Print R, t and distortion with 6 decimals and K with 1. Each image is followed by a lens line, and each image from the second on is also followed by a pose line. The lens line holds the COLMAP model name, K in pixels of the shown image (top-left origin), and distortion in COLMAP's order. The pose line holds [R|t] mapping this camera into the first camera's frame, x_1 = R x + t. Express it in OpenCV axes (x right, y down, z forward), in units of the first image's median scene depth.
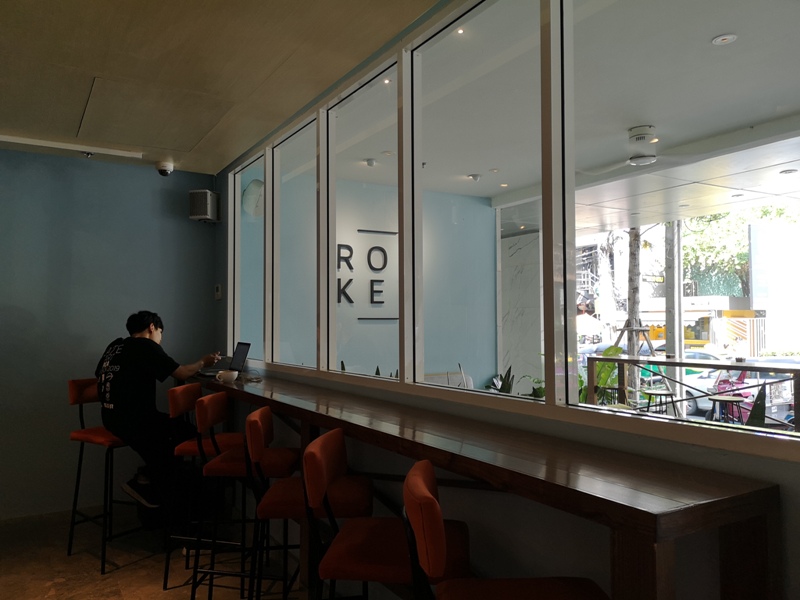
lens RADIAL K [[631.6, 0, 400.2], [0, 631.6, 301.0], [0, 0, 1]] dist [0.001864, -0.005339]
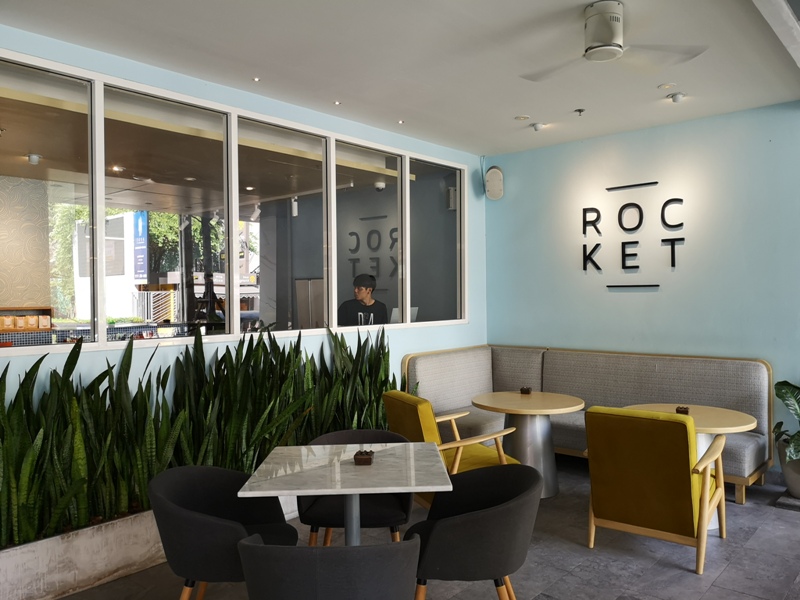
lens RADIAL K [[631.6, 0, 382.3], [0, 631.6, 295.7], [0, 0, 1]] dist [0.001864, -0.005339]
pose [[0.285906, 0.002309, -0.958255, 0.719872], [0.042364, 0.998989, 0.015047, 0.013773], [0.957321, -0.044897, 0.285520, 0.428671]]
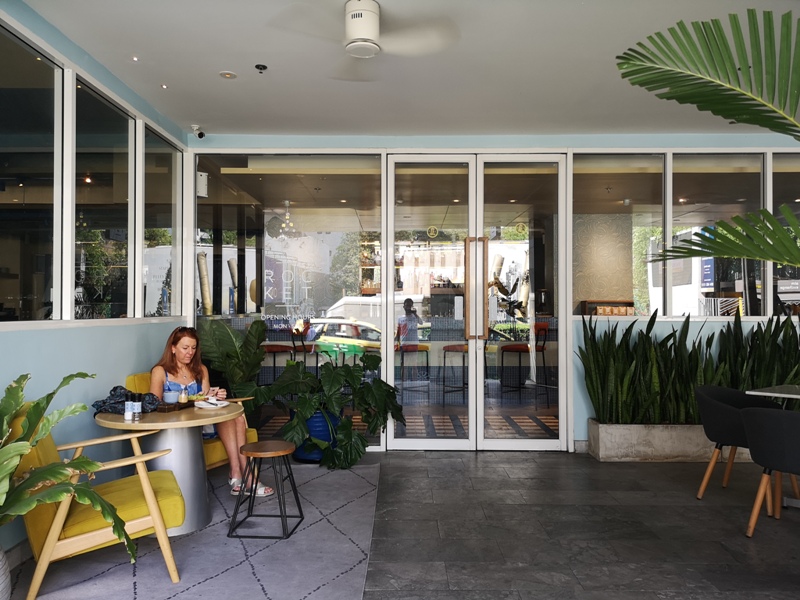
lens RADIAL K [[631.6, 0, 398.3], [0, 631.6, 301.1], [0, 0, 1]] dist [0.001864, -0.005339]
pose [[-0.512898, -0.011721, -0.858369, 0.954802], [0.026786, 0.999201, -0.029650, 0.037351], [0.858031, -0.038200, -0.512175, 0.461138]]
